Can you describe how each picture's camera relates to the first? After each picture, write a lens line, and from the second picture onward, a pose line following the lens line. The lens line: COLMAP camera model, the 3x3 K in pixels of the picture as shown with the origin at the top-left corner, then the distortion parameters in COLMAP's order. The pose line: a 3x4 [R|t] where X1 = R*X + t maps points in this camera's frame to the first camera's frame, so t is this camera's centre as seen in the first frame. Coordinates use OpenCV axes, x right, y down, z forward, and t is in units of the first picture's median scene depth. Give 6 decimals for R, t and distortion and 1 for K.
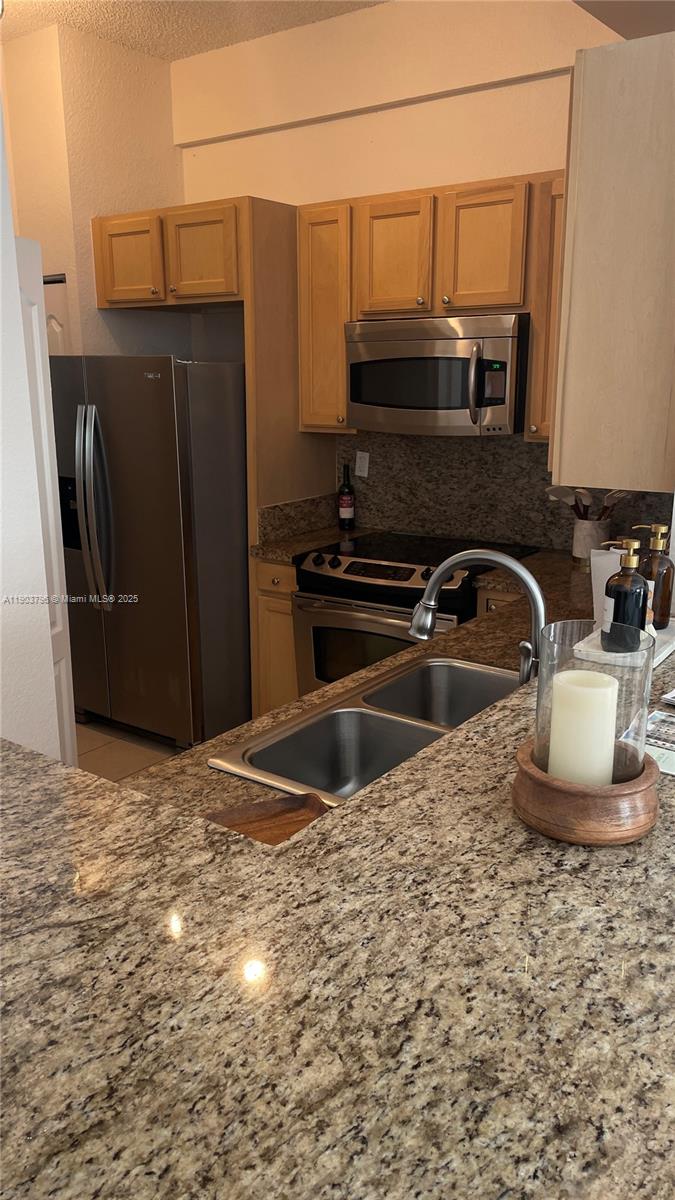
lens RADIAL K [[893.9, 0, 333.7], [0, 893.9, 601.5], [0, 0, 1]] dist [0.011351, -0.015875]
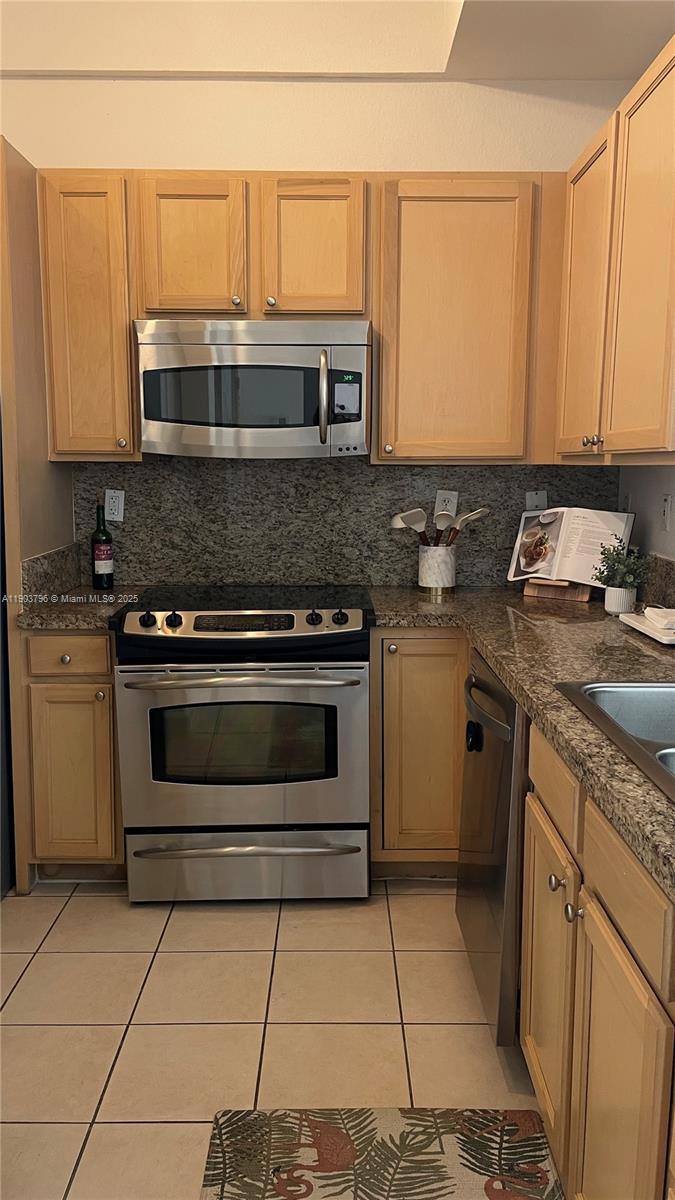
lens RADIAL K [[893.9, 0, 340.3], [0, 893.9, 599.4], [0, 0, 1]] dist [0.011351, -0.015875]
pose [[0.801948, -0.077856, 0.592298, -0.320800], [0.137149, 0.988984, -0.055694, 0.001066], [-0.581437, 0.125897, 0.803792, 0.285049]]
